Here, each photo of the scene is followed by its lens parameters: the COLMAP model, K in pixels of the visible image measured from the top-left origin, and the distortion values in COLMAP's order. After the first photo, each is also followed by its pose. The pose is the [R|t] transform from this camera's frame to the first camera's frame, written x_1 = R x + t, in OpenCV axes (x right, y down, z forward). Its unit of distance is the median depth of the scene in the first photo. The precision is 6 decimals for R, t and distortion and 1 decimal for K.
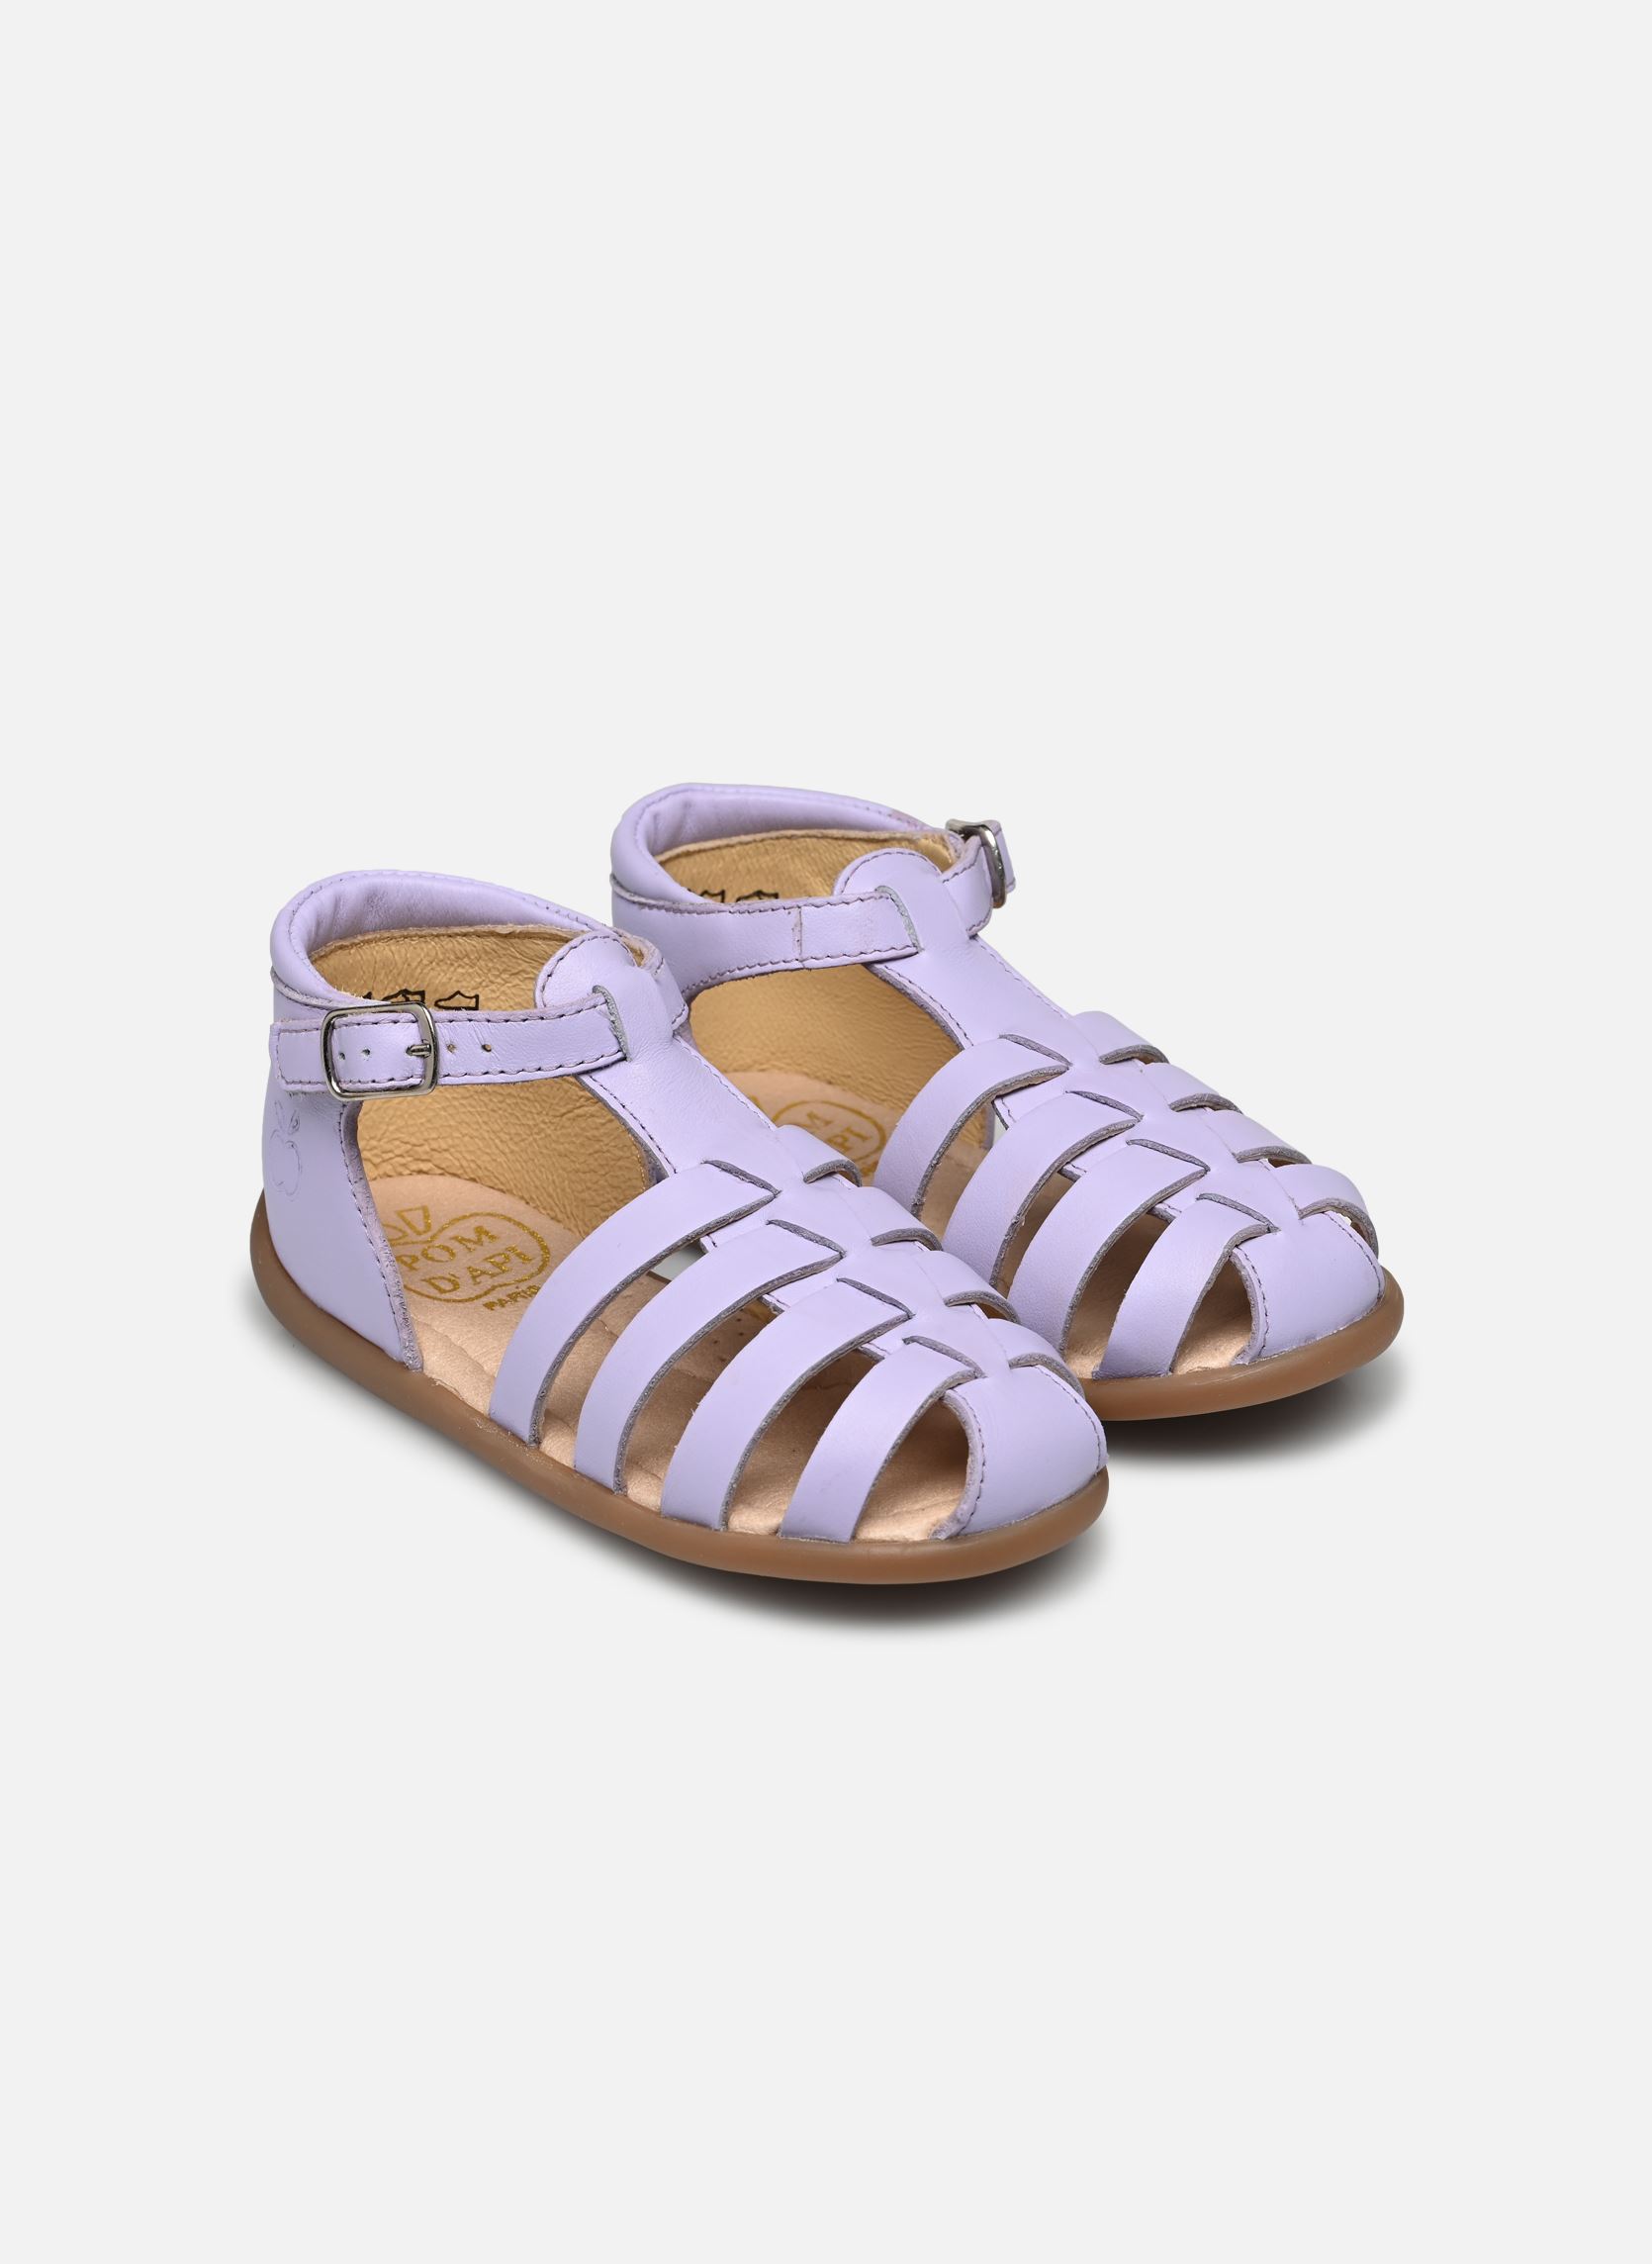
lens RADIAL K [[9943.4, 0, 827.5], [0, 9943.4, 1137.0], [0, 0, 1]] dist [-0.748959, 0.000000]
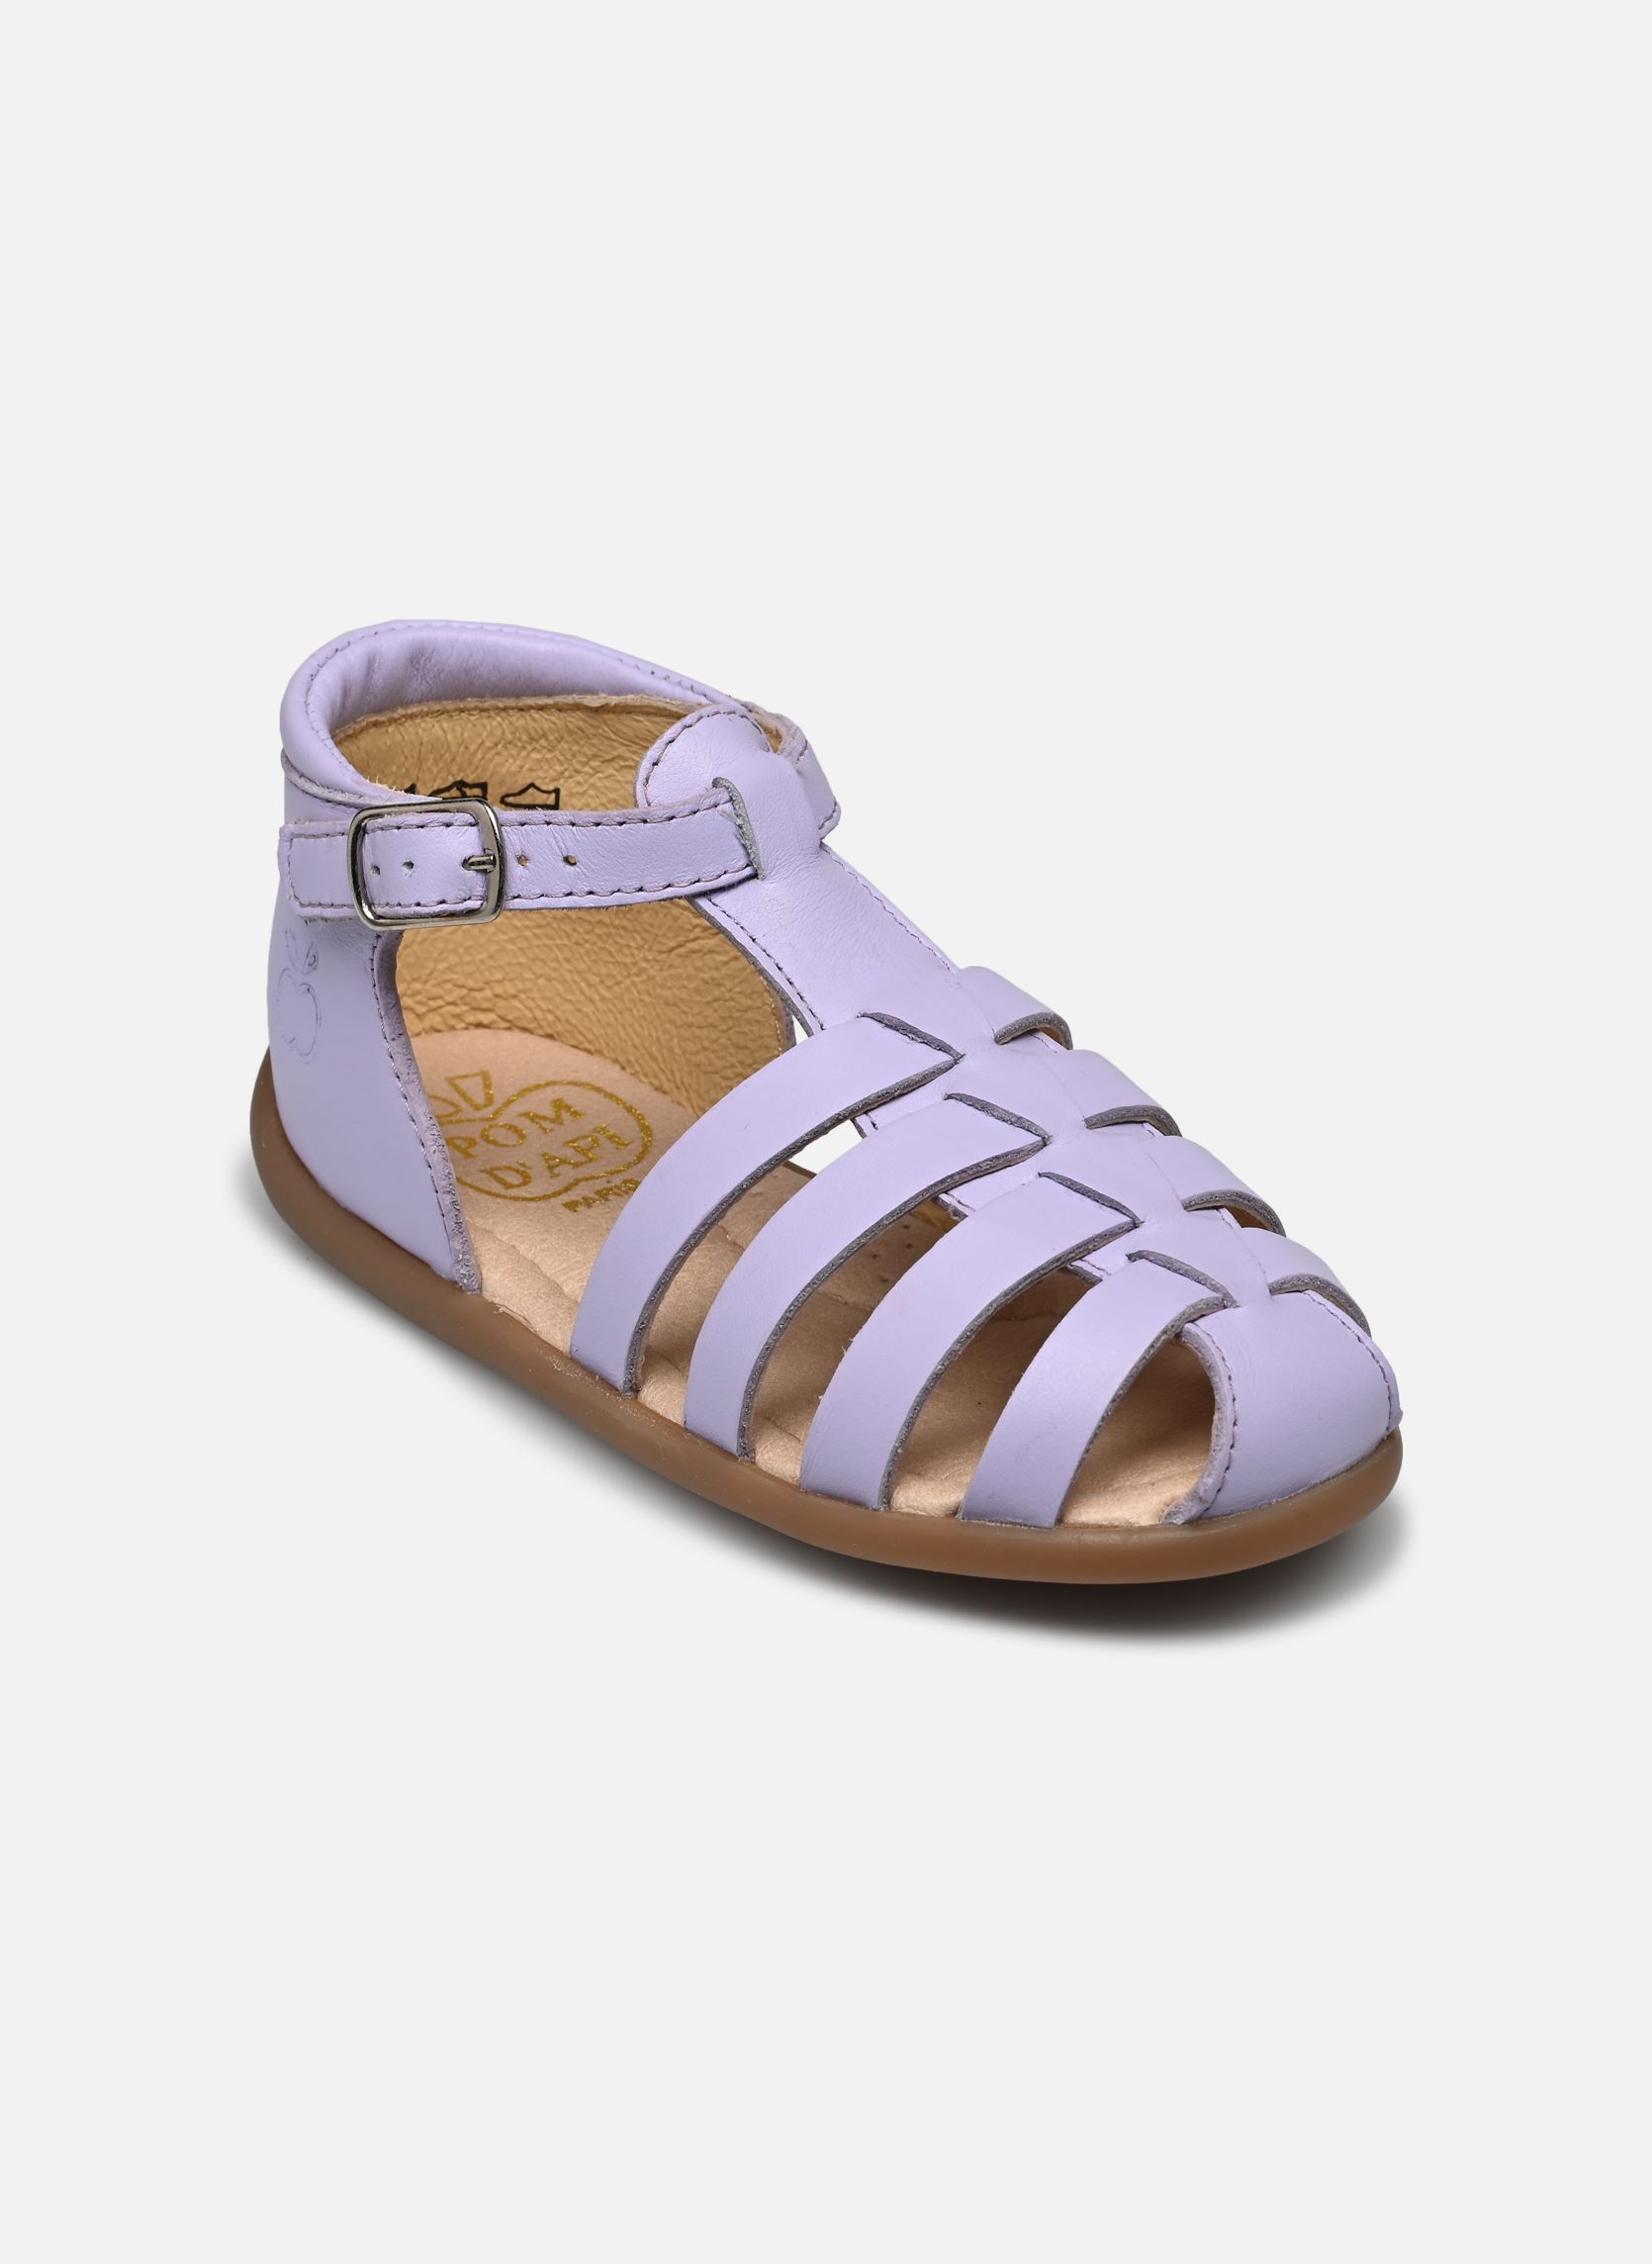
lens RADIAL K [[9943.4, 0, 827.4], [0, 9943.4, 1129.6], [0, 0, 1]] dist [-0.748959, 0.000000]
pose [[0.999923, 0.006280, -0.010747, -0.006896], [-0.006118, 0.999868, 0.015041, -0.000073], [0.010840, -0.014974, 0.999829, 0.255771]]
